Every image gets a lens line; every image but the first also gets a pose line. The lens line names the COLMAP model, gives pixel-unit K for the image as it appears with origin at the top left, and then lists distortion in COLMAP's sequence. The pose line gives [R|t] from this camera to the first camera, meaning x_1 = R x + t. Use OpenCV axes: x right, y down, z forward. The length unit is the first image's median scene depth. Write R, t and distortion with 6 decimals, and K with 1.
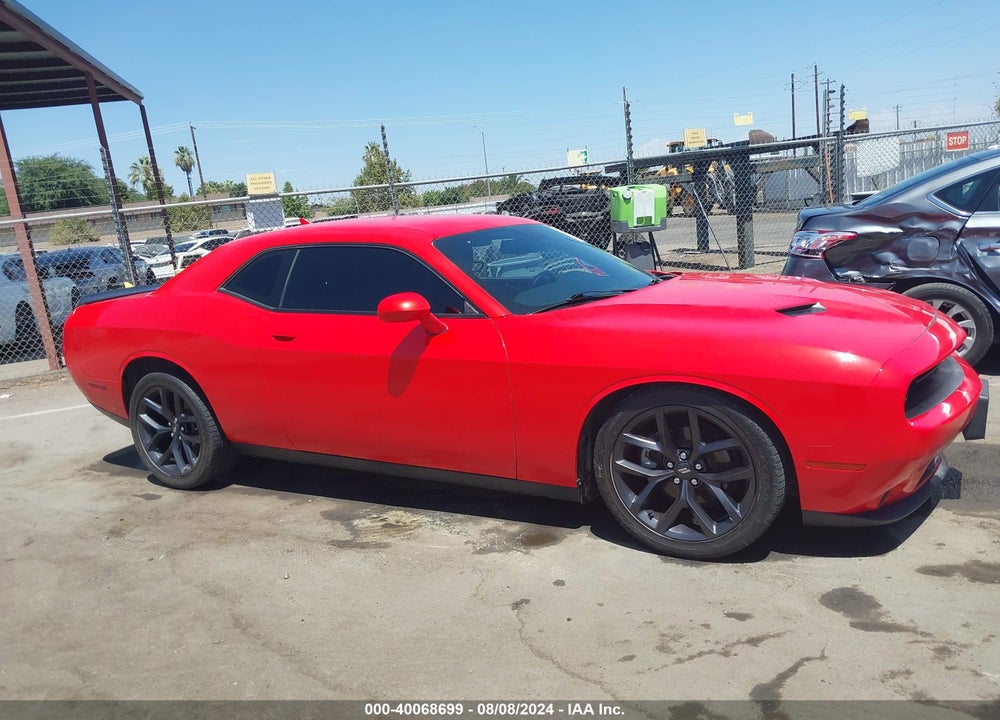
lens RADIAL K [[724.9, 0, 502.7], [0, 724.9, 379.5], [0, 0, 1]] dist [0.004521, -0.000792]
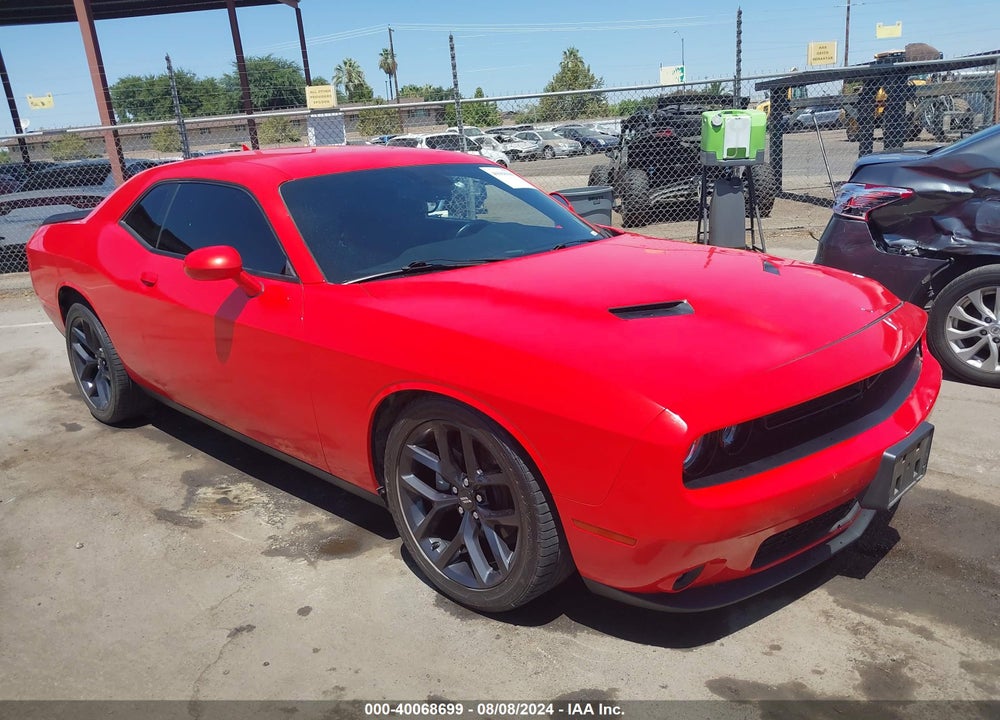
lens RADIAL K [[751.2, 0, 500.0], [0, 751.2, 360.0], [0, 0, 1]] dist [-0.006797, 0.007135]
pose [[0.973785, 0.097539, -0.205499, 0.247415], [-0.081191, 0.992933, 0.086558, -0.057472], [0.212489, -0.067605, 0.974822, 0.117394]]
